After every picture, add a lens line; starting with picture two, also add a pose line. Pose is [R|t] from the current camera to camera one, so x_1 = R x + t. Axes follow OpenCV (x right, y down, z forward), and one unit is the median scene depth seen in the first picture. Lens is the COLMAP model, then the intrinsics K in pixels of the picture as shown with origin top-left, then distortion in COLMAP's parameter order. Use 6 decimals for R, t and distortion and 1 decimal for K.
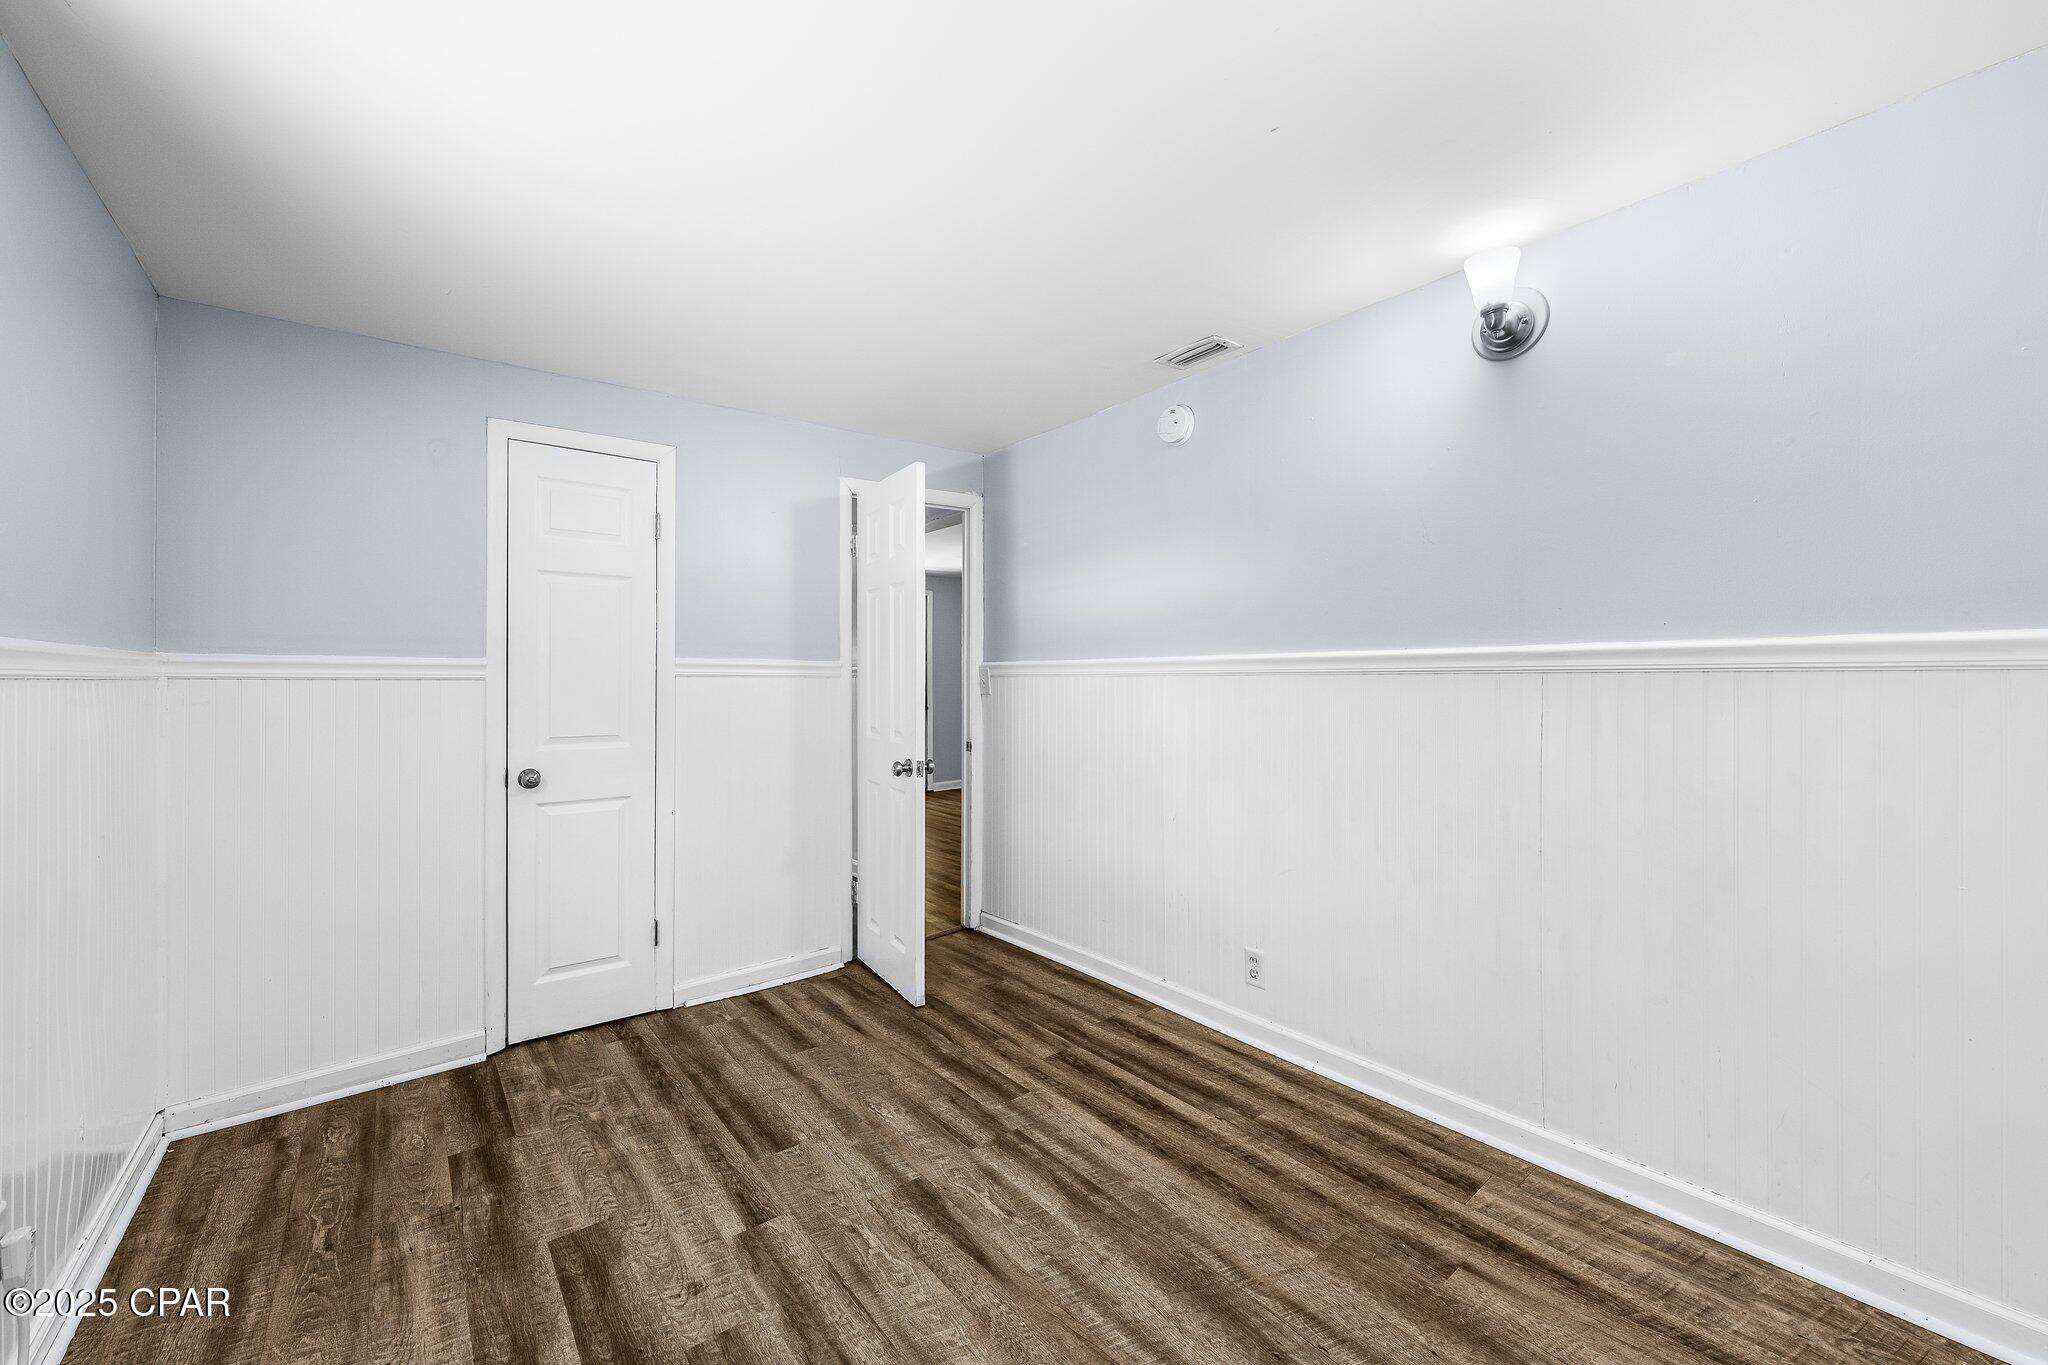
lens RADIAL K [[815.9, 0, 1025.3], [0, 815.9, 681.0], [0, 0, 1]] dist [-0.002032, -0.000081]
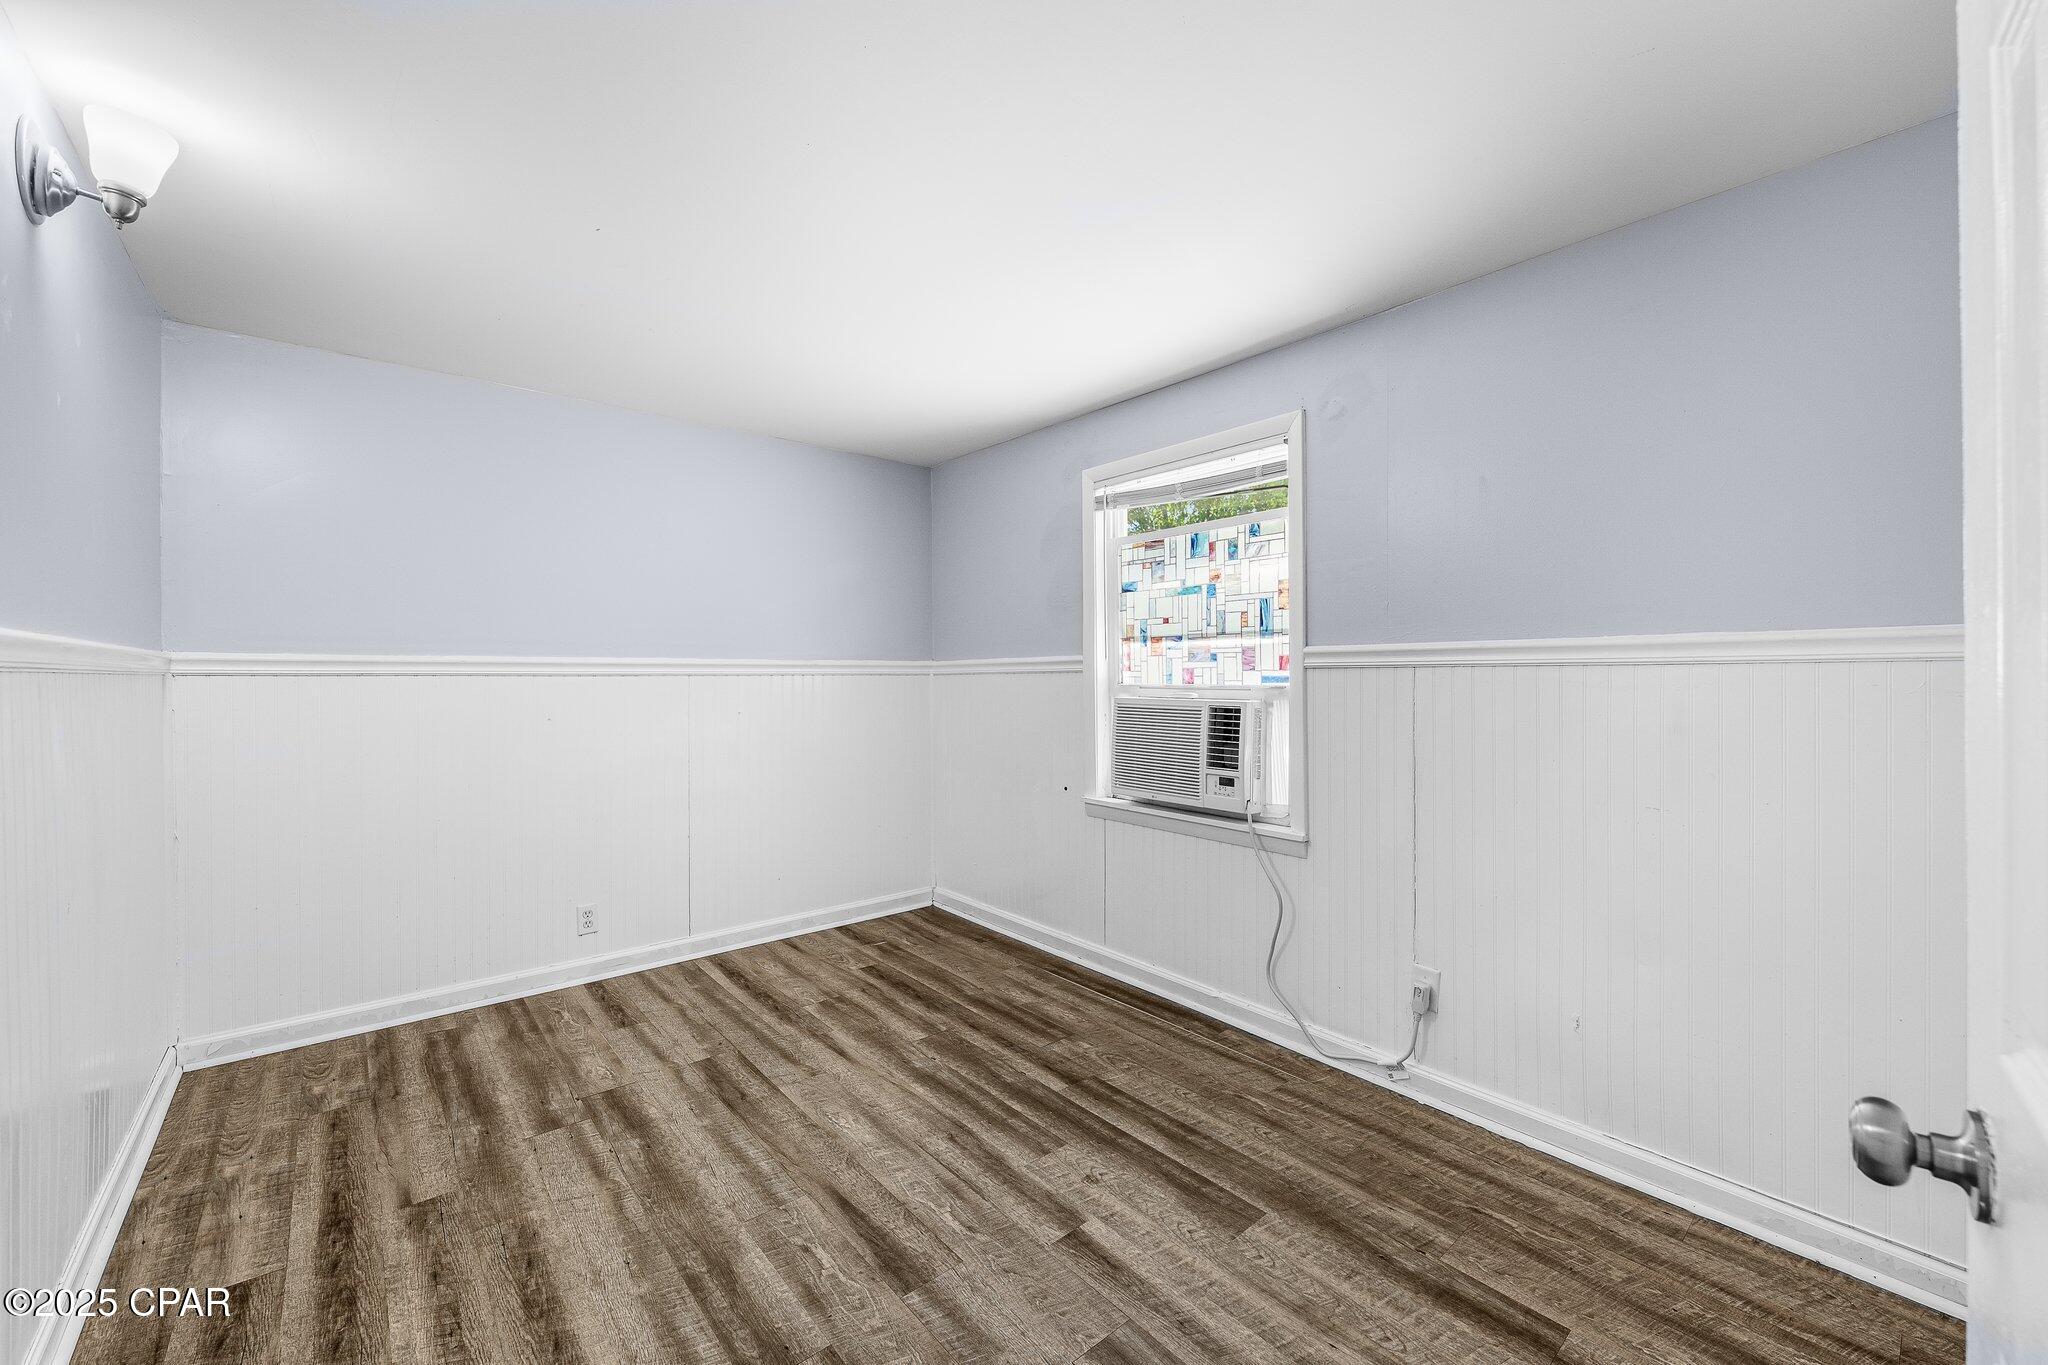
lens RADIAL K [[815.9, 0, 1025.3], [0, 815.9, 677.2], [0, 0, 1]] dist [-0.002032, -0.000081]
pose [[-0.999294, 0.010968, -0.035931, -0.250616], [0.010726, 0.999919, 0.006924, 0.002881], [0.036004, 0.006534, -0.999330, 1.991804]]
